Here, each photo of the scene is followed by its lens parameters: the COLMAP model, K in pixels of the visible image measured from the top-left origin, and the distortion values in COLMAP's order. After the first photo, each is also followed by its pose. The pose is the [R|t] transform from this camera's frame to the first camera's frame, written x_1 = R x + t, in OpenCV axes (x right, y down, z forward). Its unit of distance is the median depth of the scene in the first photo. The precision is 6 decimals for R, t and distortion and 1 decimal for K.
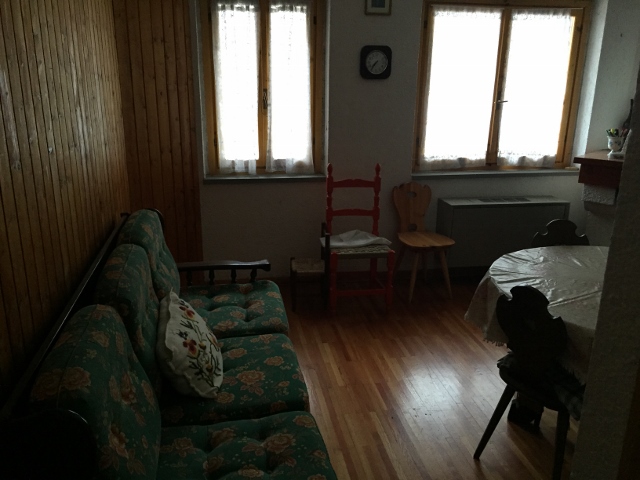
lens RADIAL K [[542.9, 0, 320.8], [0, 542.9, 240.8], [0, 0, 1]] dist [0.031710, -0.045211]
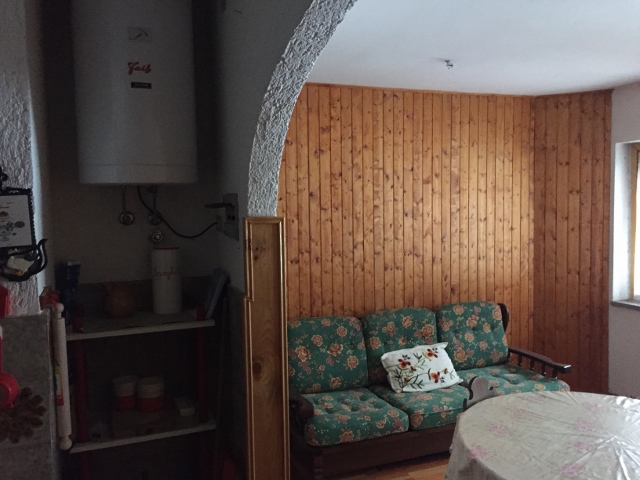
lens RADIAL K [[542.9, 0, 319.8], [0, 542.9, 238.7], [0, 0, 1]] dist [0.031710, -0.045211]
pose [[0.208518, 0.051694, -0.976651, 0.785081], [-0.266961, 0.963689, -0.005989, -0.067148], [0.940878, 0.261977, 0.214747, 0.120908]]
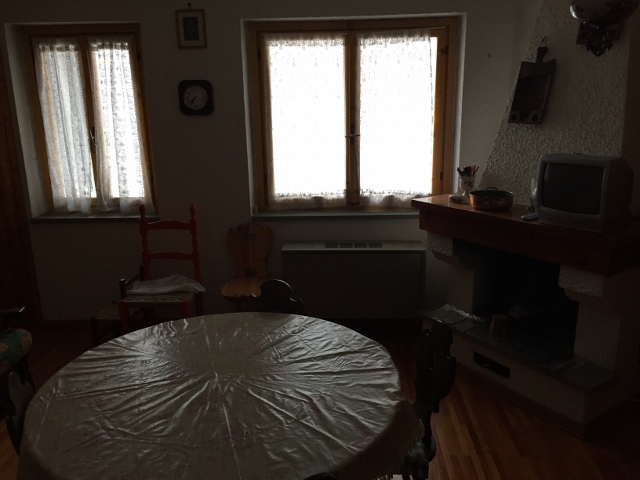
lens RADIAL K [[542.9, 0, 319.9], [0, 542.9, 234.6], [0, 0, 1]] dist [0.031710, -0.045211]
pose [[0.978112, 0.020886, -0.207027, 0.501296], [-0.031050, 0.998460, -0.045970, -0.053779], [0.205748, 0.051392, 0.977255, 0.134872]]
